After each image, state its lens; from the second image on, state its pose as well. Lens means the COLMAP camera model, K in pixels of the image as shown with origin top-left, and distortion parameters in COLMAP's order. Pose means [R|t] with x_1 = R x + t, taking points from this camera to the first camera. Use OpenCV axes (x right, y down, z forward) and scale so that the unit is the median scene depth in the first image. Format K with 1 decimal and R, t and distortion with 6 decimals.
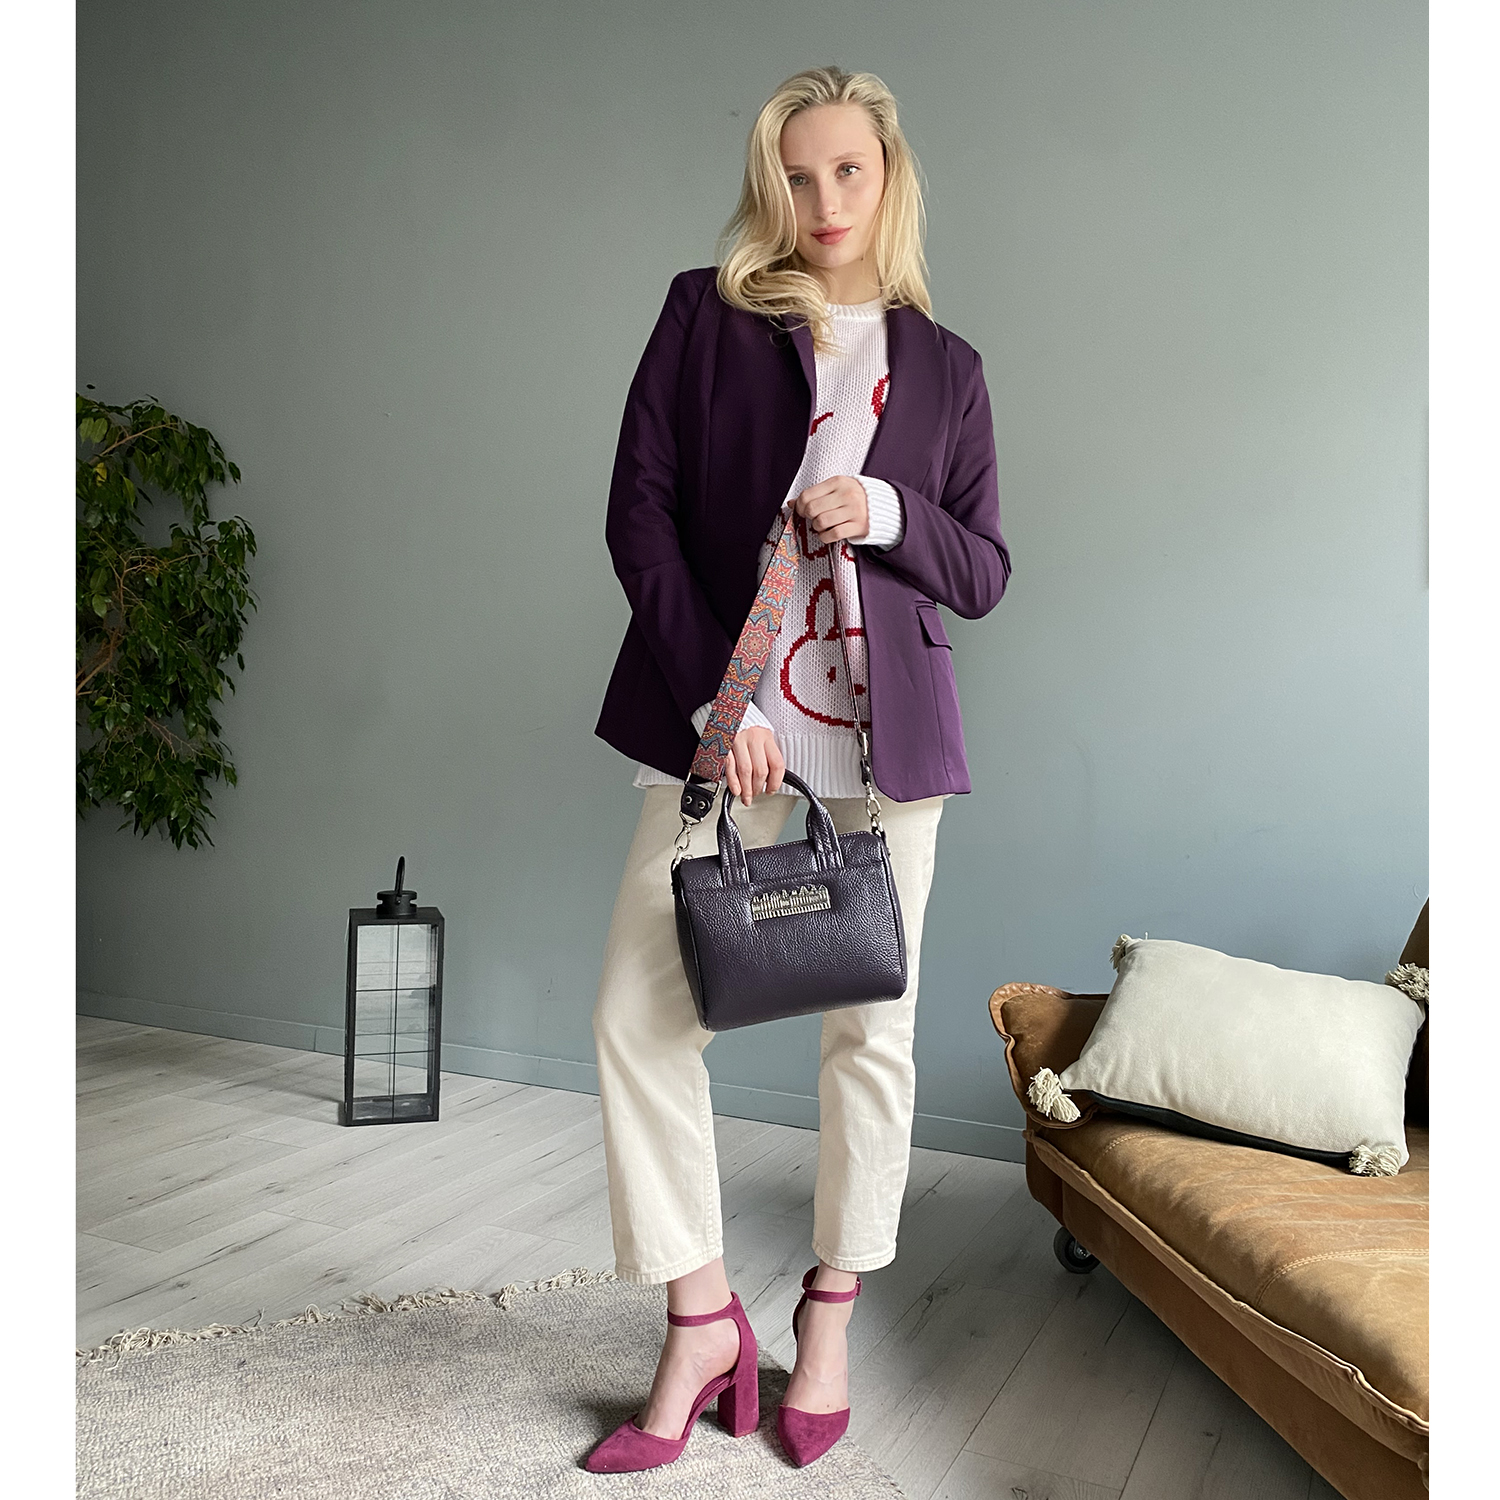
lens RADIAL K [[1583.8, 0, 750.0], [0, 1583.8, 750.0], [0, 0, 1]] dist [0.180637, 0.013559]
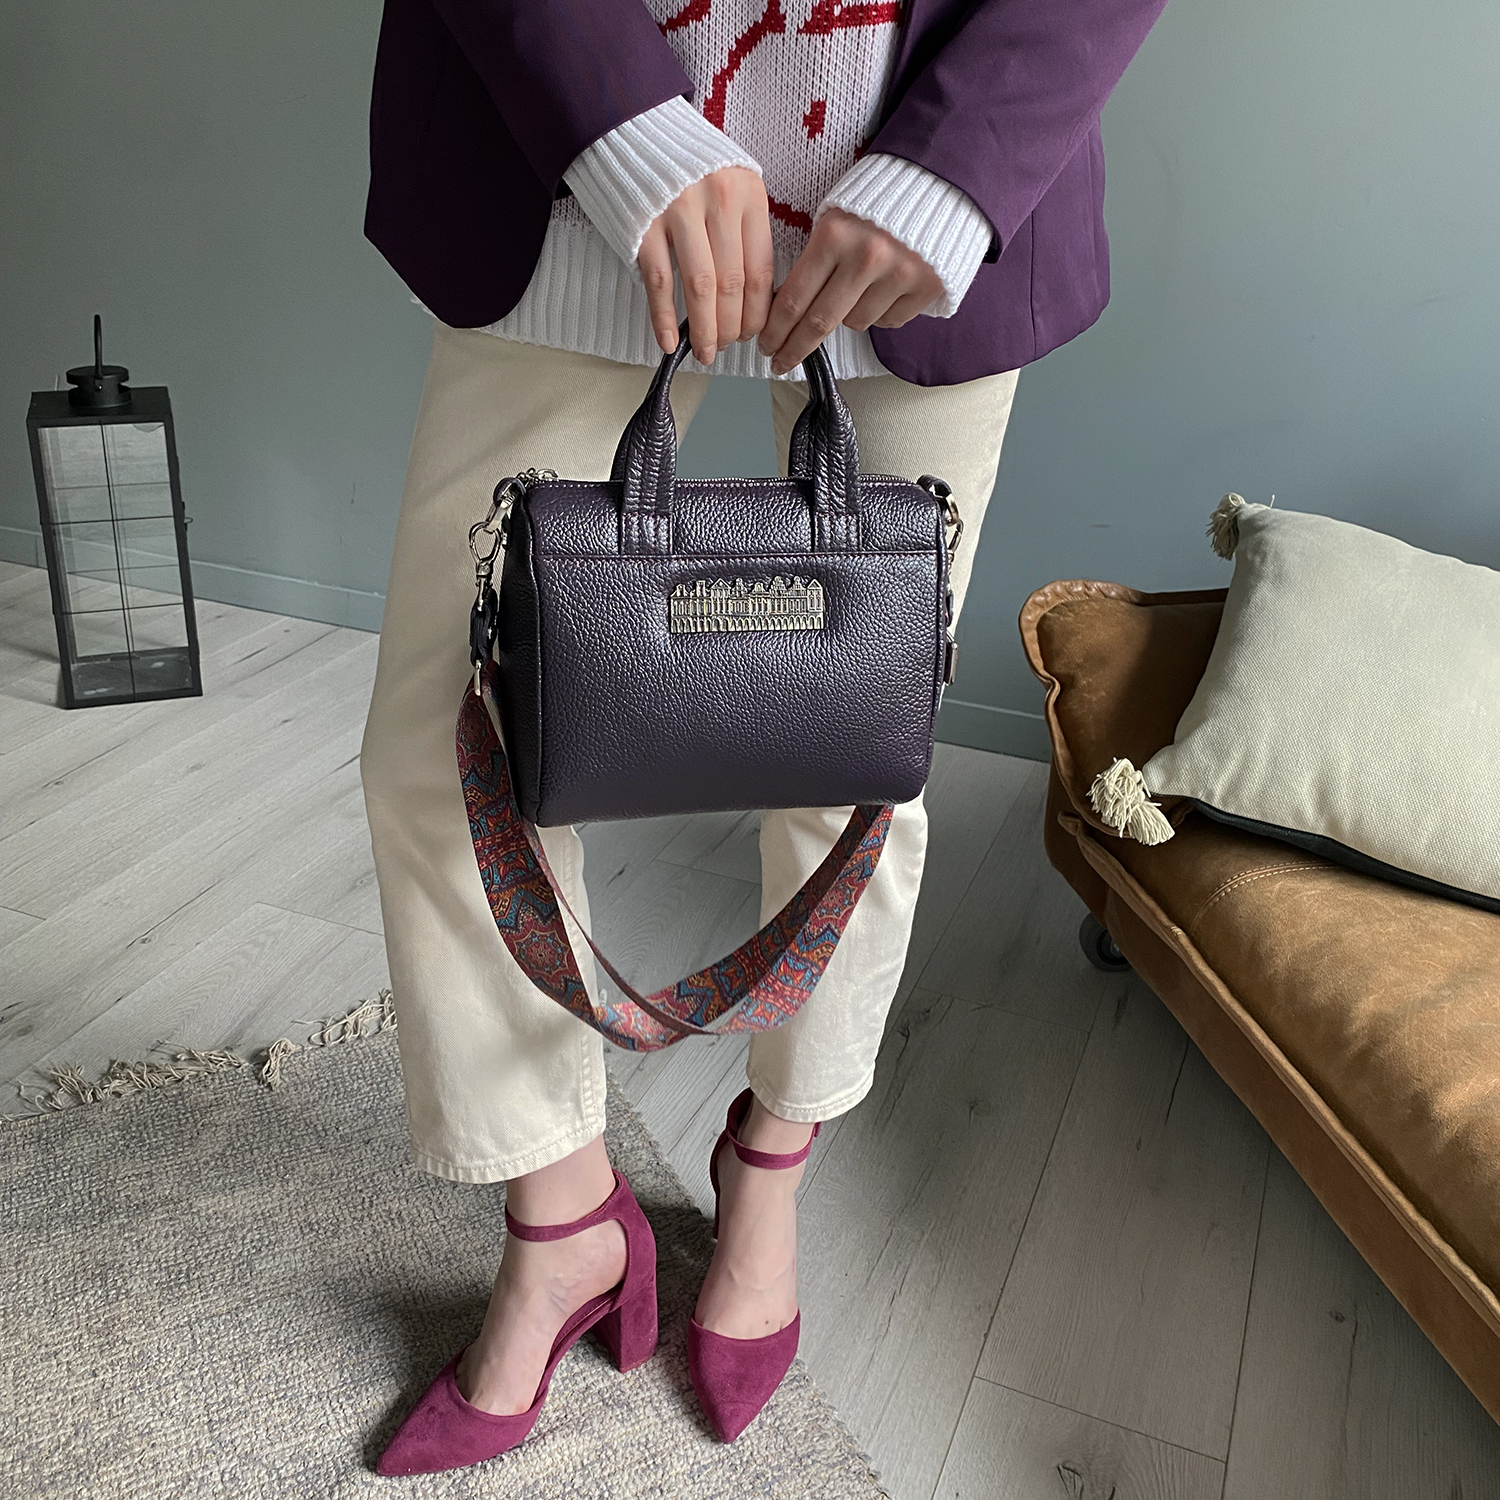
lens RADIAL K [[1721.1, 0, 750.0], [0, 1721.1, 750.0], [0, 0, 1]] dist [0.099731, -0.219769]
pose [[0.998207, -0.015961, 0.057692, 0.005300], [-0.006322, 0.930295, 0.366759, -0.047193], [-0.059524, -0.366466, 0.928525, 0.418340]]
